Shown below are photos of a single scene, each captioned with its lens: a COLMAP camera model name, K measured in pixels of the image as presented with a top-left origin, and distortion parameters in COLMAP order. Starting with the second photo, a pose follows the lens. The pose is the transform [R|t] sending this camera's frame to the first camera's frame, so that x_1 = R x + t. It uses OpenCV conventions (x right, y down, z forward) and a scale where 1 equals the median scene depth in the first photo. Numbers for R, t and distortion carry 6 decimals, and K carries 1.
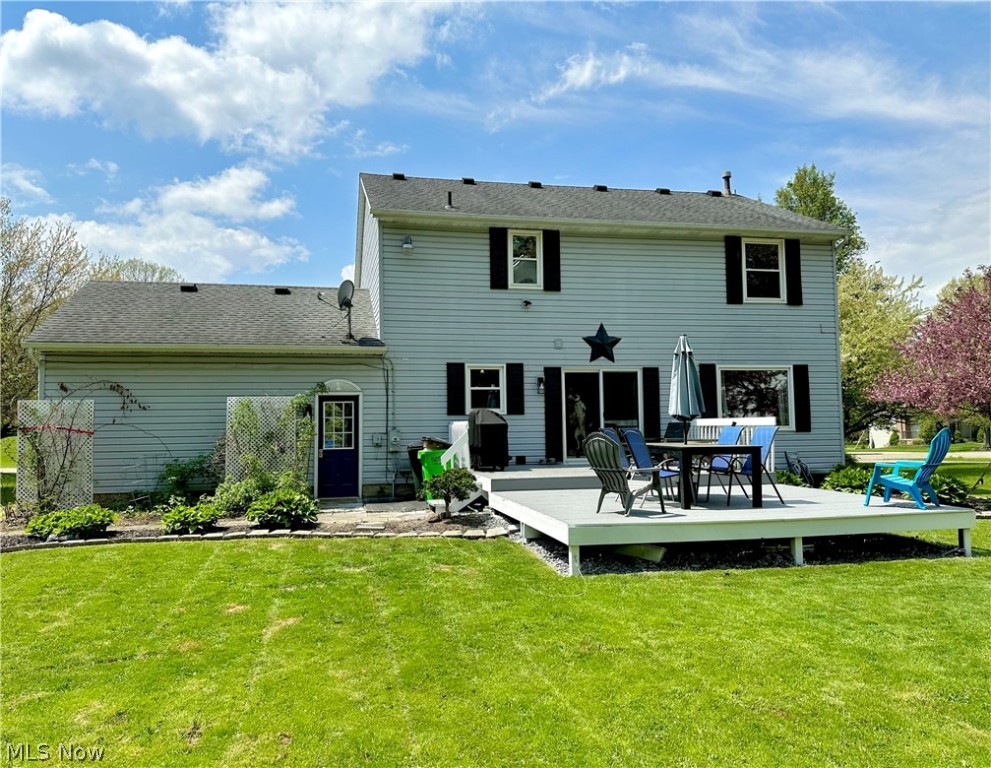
lens RADIAL K [[768.4, 0, 494.0], [0, 768.4, 381.9], [0, 0, 1]] dist [0.012672, 0.002148]
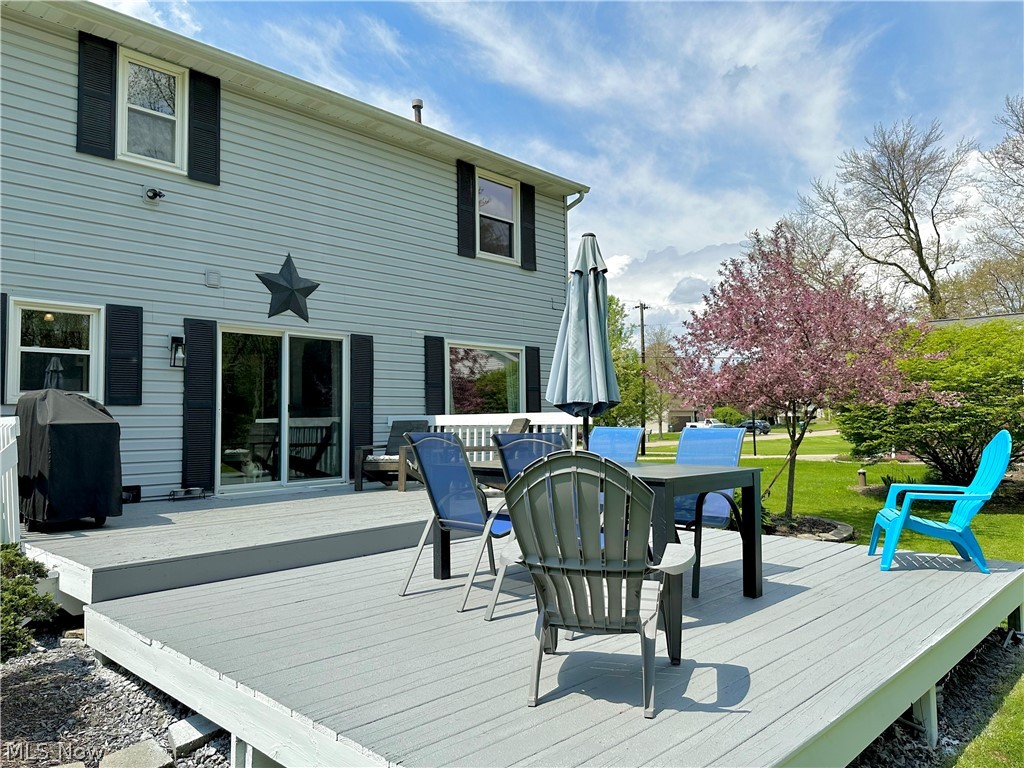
lens RADIAL K [[729.3, 0, 520.9], [0, 729.3, 385.0], [0, 0, 1]] dist [-0.006306, -0.008691]
pose [[0.828656, 0.030105, 0.558948, -0.023190], [-0.030275, 0.999502, -0.008950, 0.024730], [-0.558939, -0.009506, 0.829154, 0.440319]]
